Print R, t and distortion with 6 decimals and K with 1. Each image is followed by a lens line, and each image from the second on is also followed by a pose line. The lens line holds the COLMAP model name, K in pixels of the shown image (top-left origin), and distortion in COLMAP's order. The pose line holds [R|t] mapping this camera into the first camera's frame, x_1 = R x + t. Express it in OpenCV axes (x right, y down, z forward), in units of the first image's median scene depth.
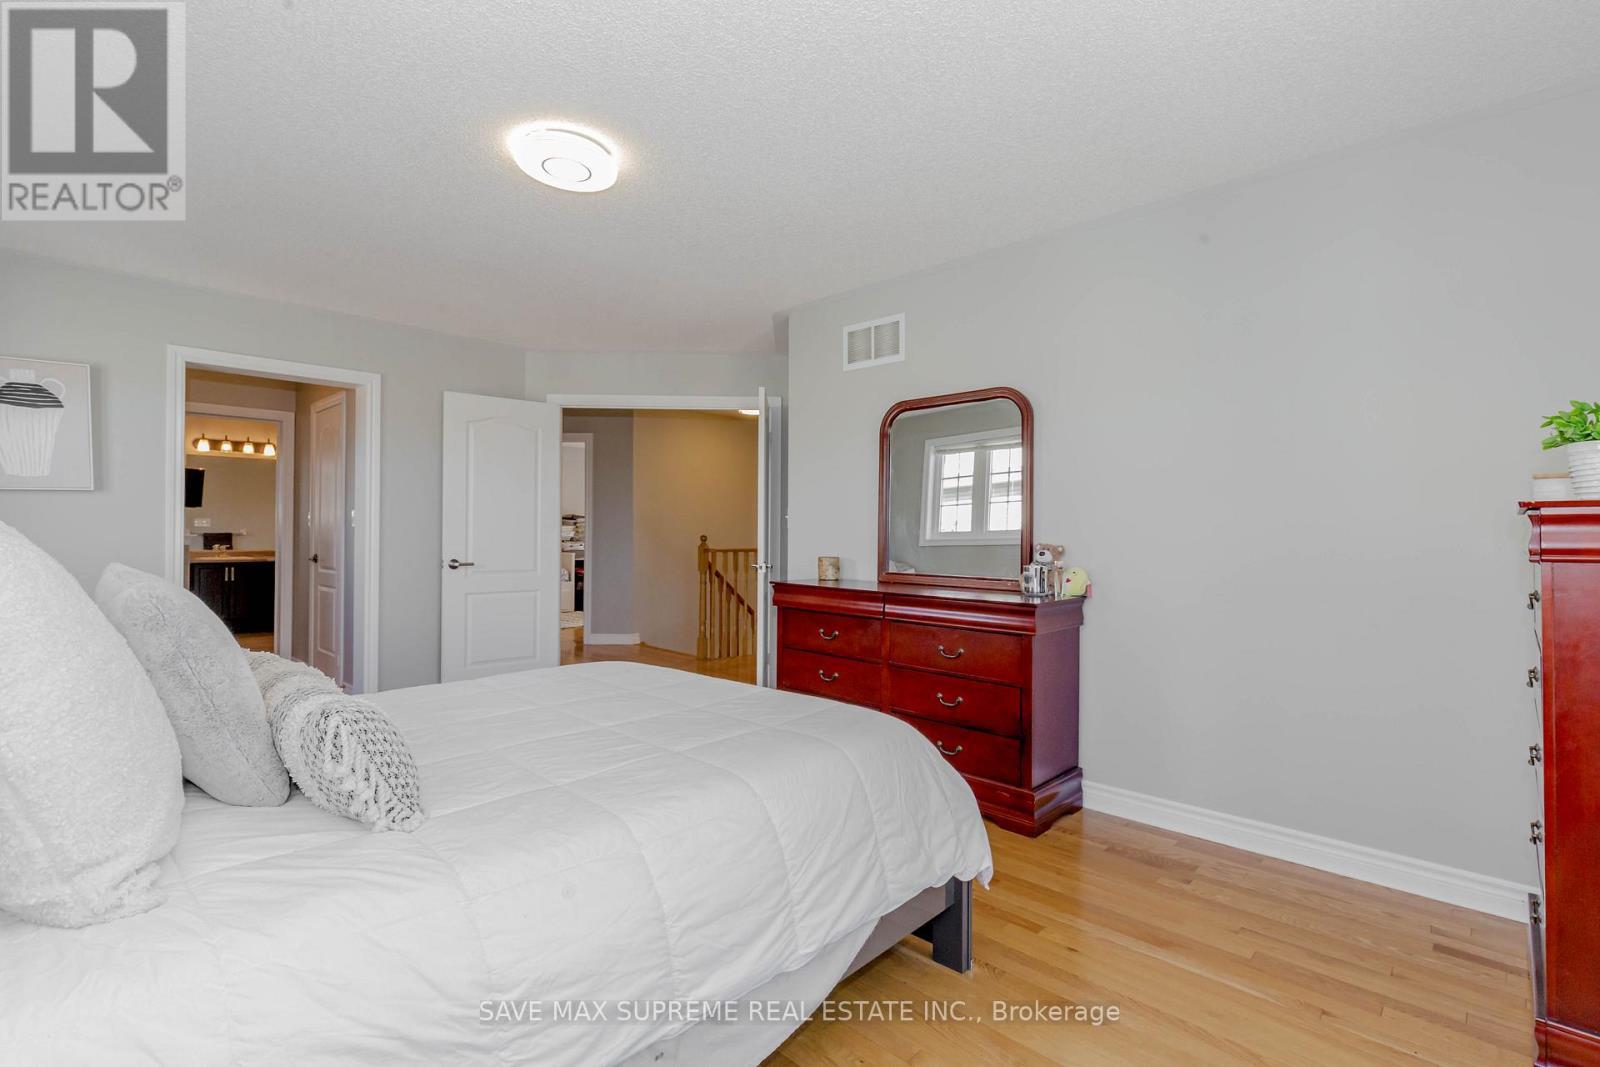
lens RADIAL K [[729.2, 0, 796.4], [0, 729.2, 537.0], [0, 0, 1]] dist [0.003863, -0.001216]
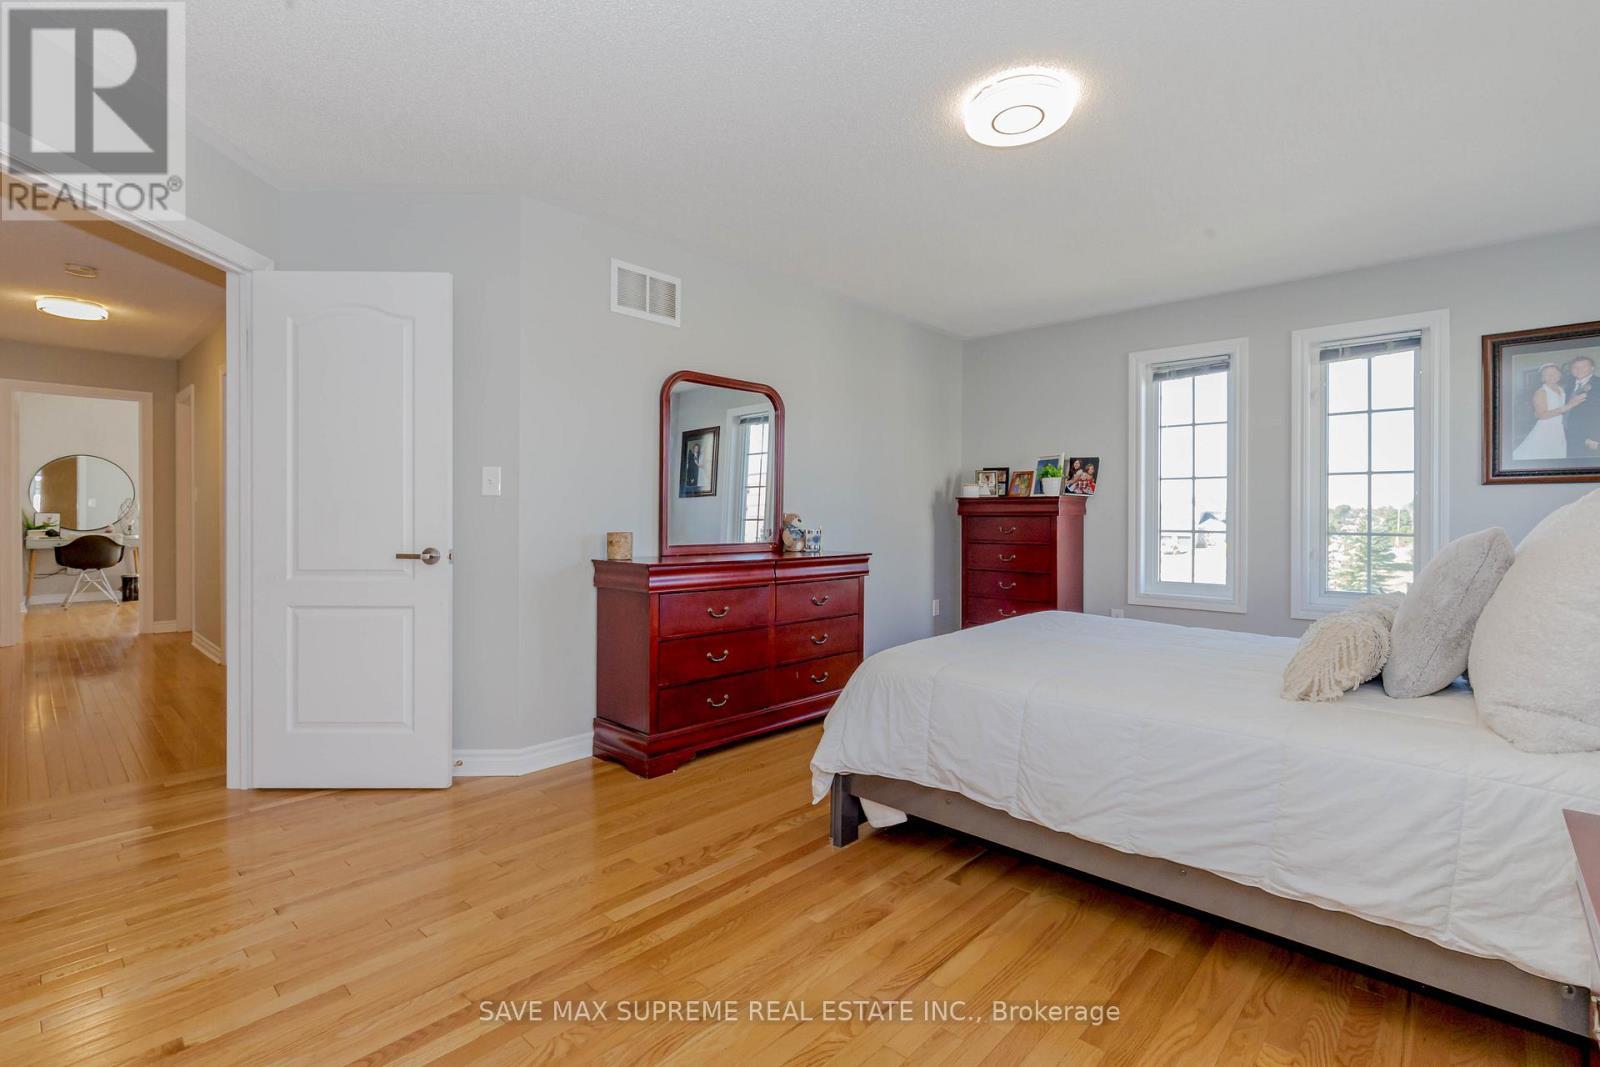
lens RADIAL K [[729.2, 0, 790.5], [0, 729.2, 525.4], [0, 0, 1]] dist [0.003863, -0.001216]
pose [[0.012143, -0.020822, 0.999709, -0.823977], [-0.011888, 0.999710, 0.020966, 0.002013], [-0.999856, -0.012139, 0.011892, 0.819339]]
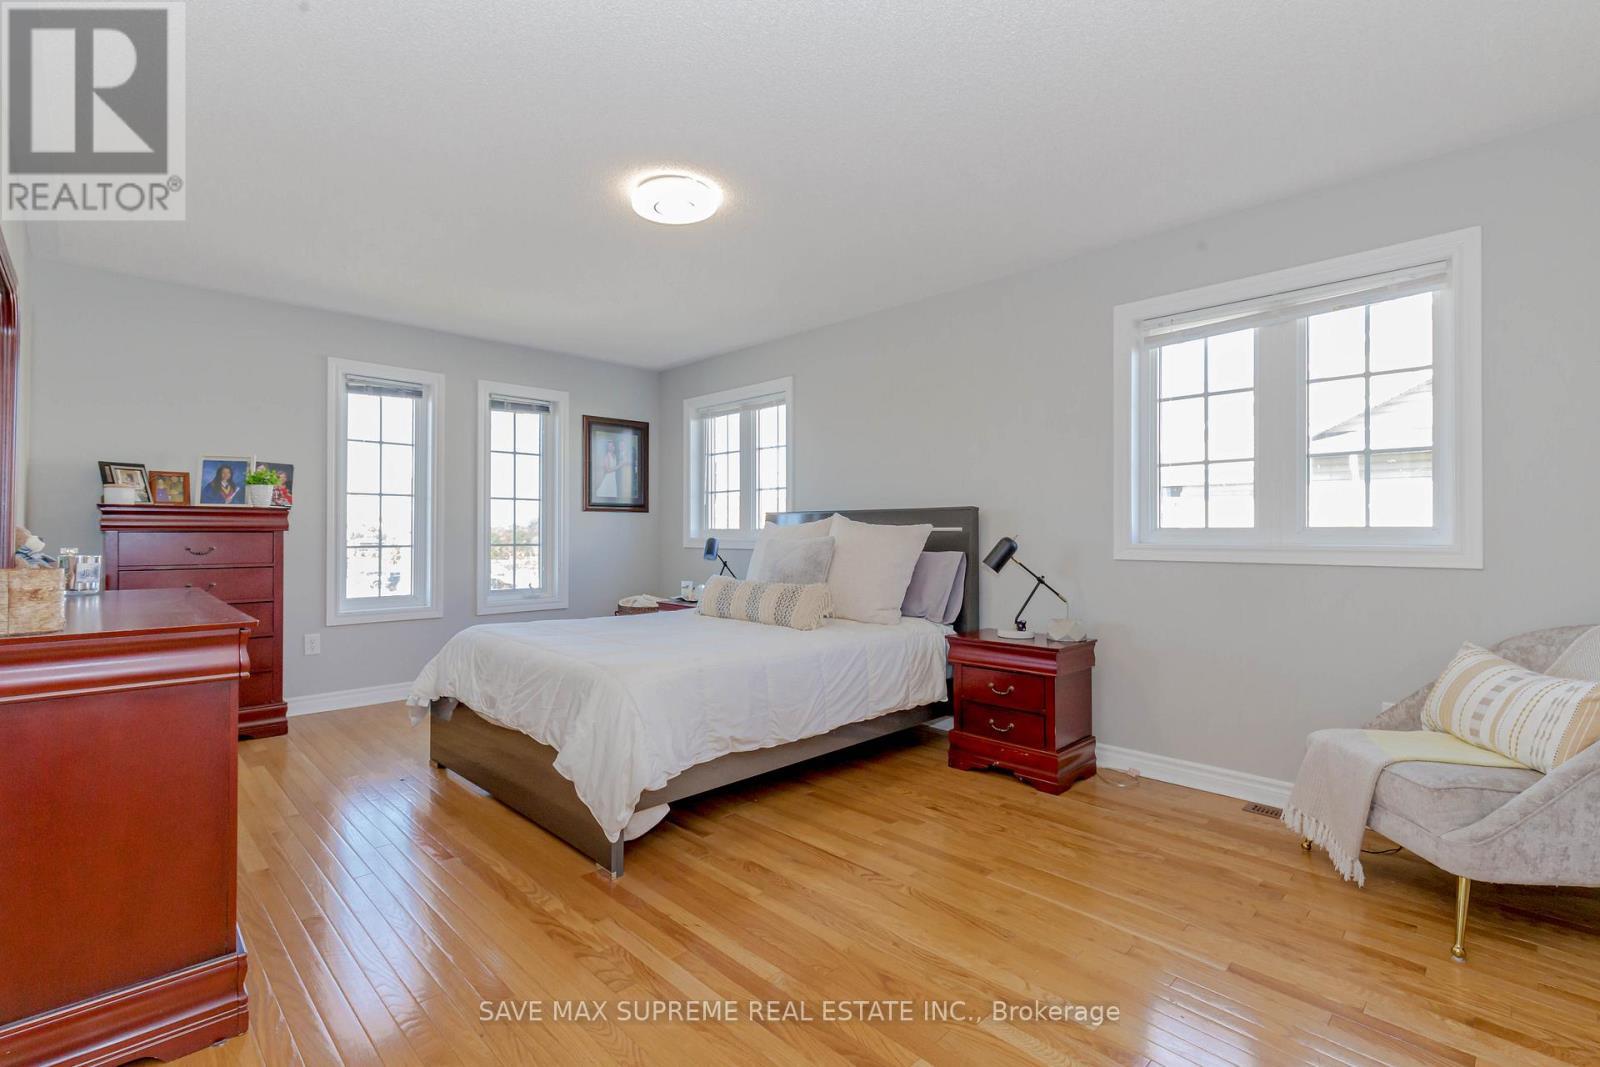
lens RADIAL K [[729.2, 0, 797.2], [0, 729.2, 529.4], [0, 0, 1]] dist [0.003863, -0.001216]
pose [[-0.998161, -0.007105, 0.060201, -0.381746], [-0.007951, 0.999873, -0.013825, 0.012813], [-0.060095, -0.014279, -0.998091, 1.376003]]
